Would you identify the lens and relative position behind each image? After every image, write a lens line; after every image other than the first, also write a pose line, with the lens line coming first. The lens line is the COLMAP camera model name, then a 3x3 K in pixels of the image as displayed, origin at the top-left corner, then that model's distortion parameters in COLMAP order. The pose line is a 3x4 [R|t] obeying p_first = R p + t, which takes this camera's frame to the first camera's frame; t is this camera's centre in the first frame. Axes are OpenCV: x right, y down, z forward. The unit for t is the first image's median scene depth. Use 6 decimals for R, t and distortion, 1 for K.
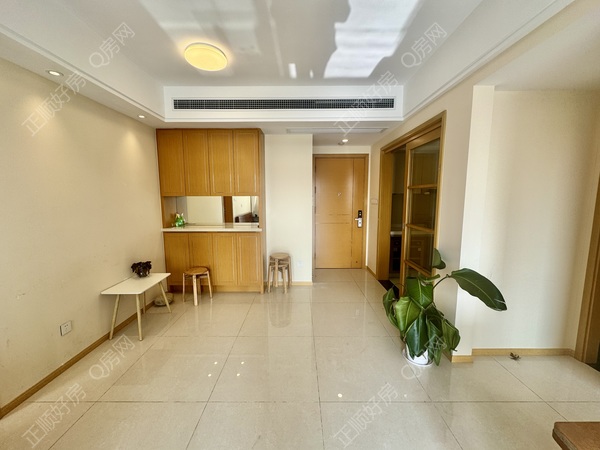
lens RADIAL K [[237.0, 0, 299.6], [0, 237.0, 223.0], [0, 0, 1]] dist [-0.000910, -0.000220]
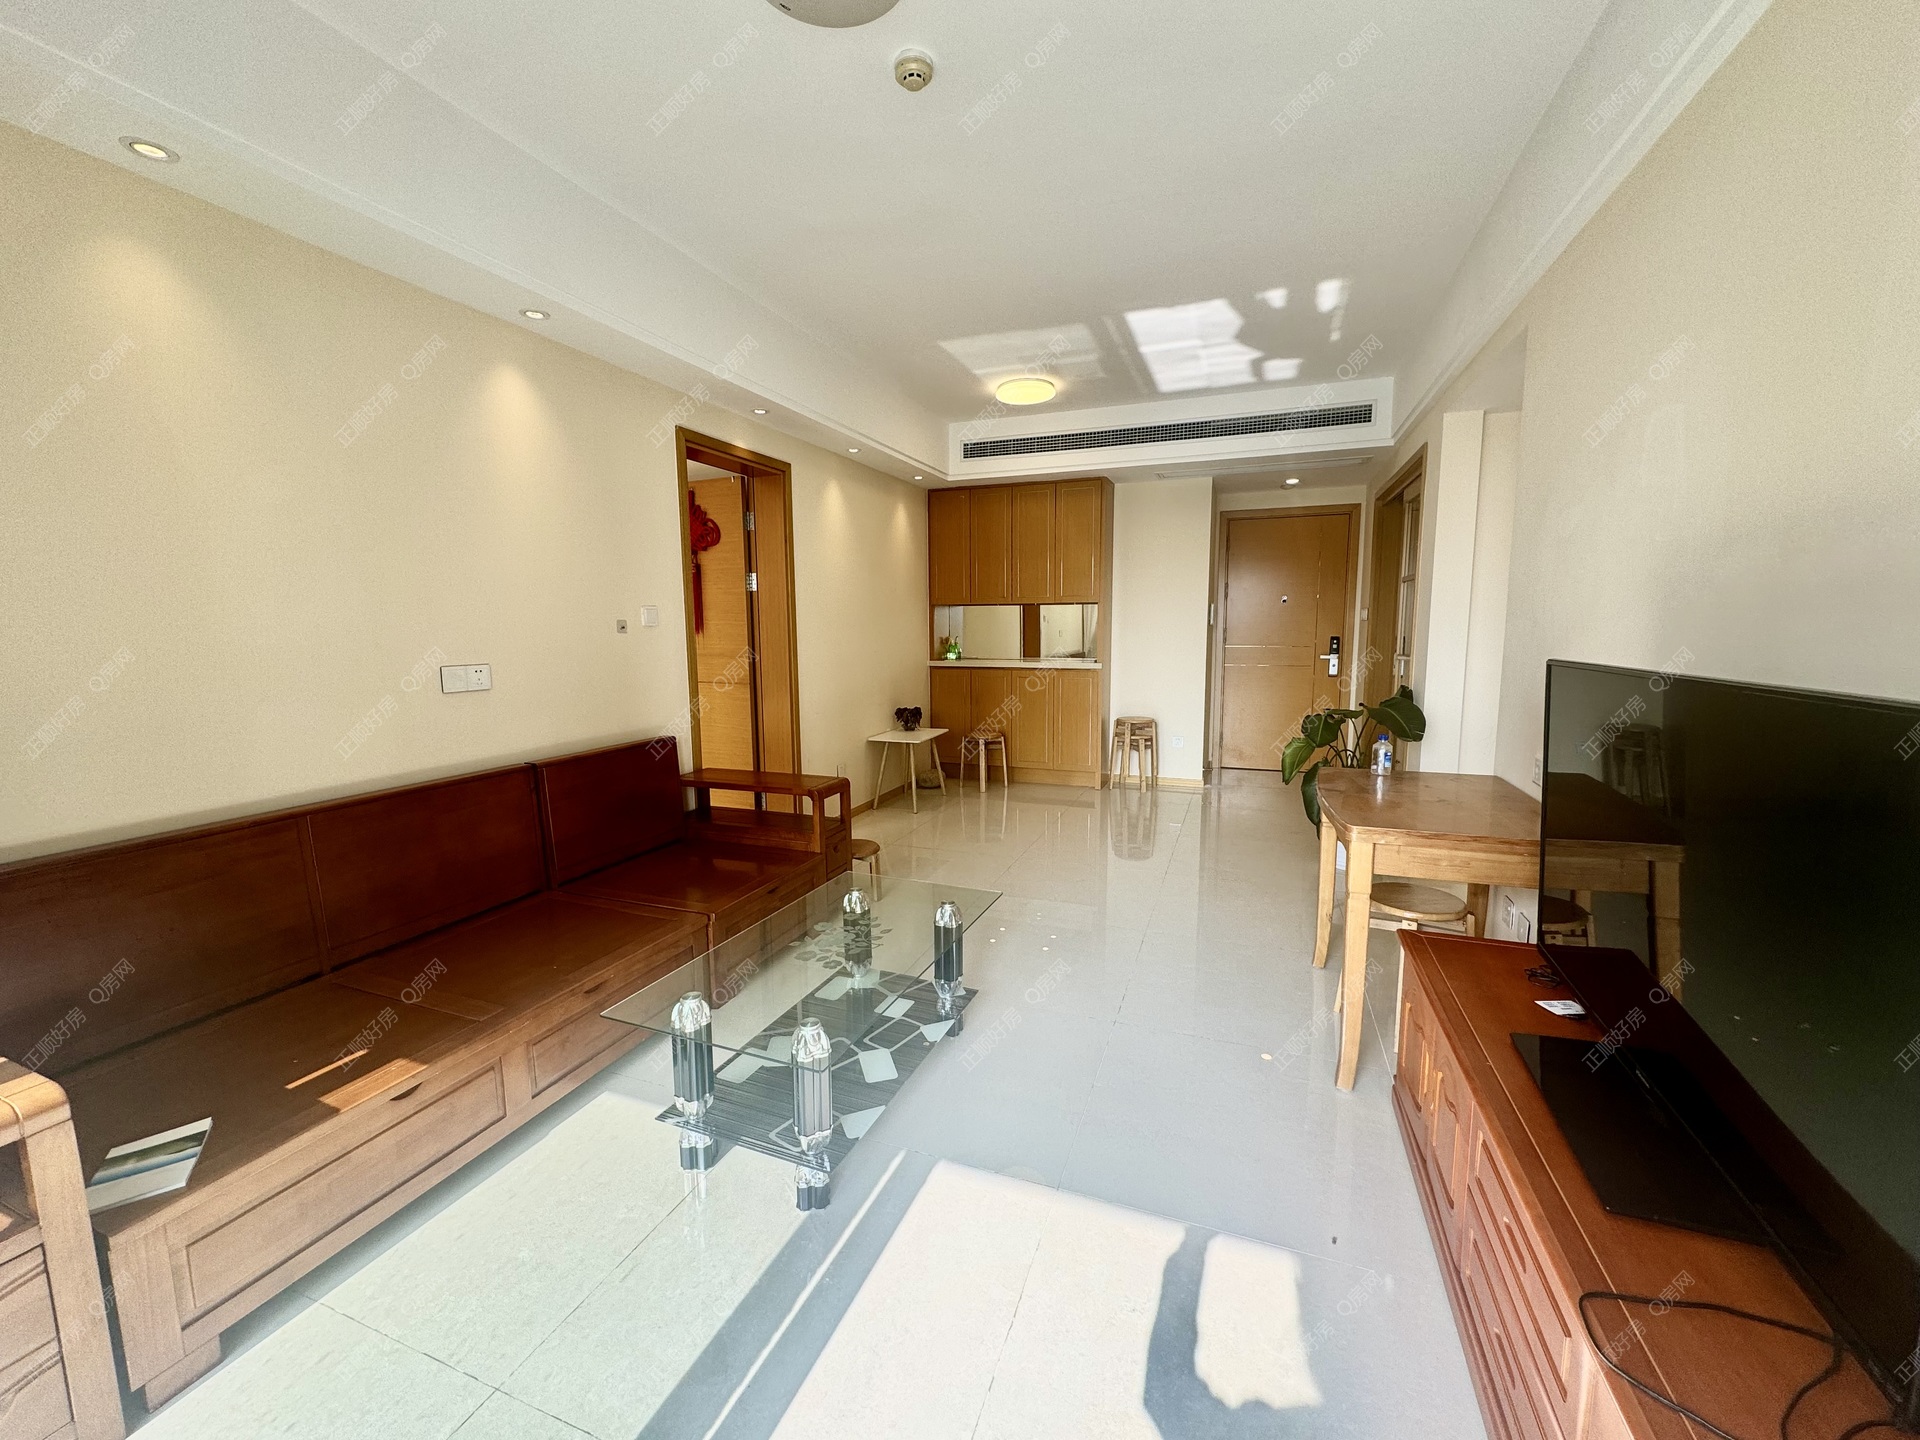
lens RADIAL K [[758.5, 0, 956.6], [0, 758.5, 720.1], [0, 0, 1]] dist [-0.000910, -0.000220]
pose [[0.934294, 0.041312, -0.354103, 0.140037], [-0.035012, 0.999094, 0.024182, 0.116410], [0.354781, -0.010195, 0.934894, -0.688837]]
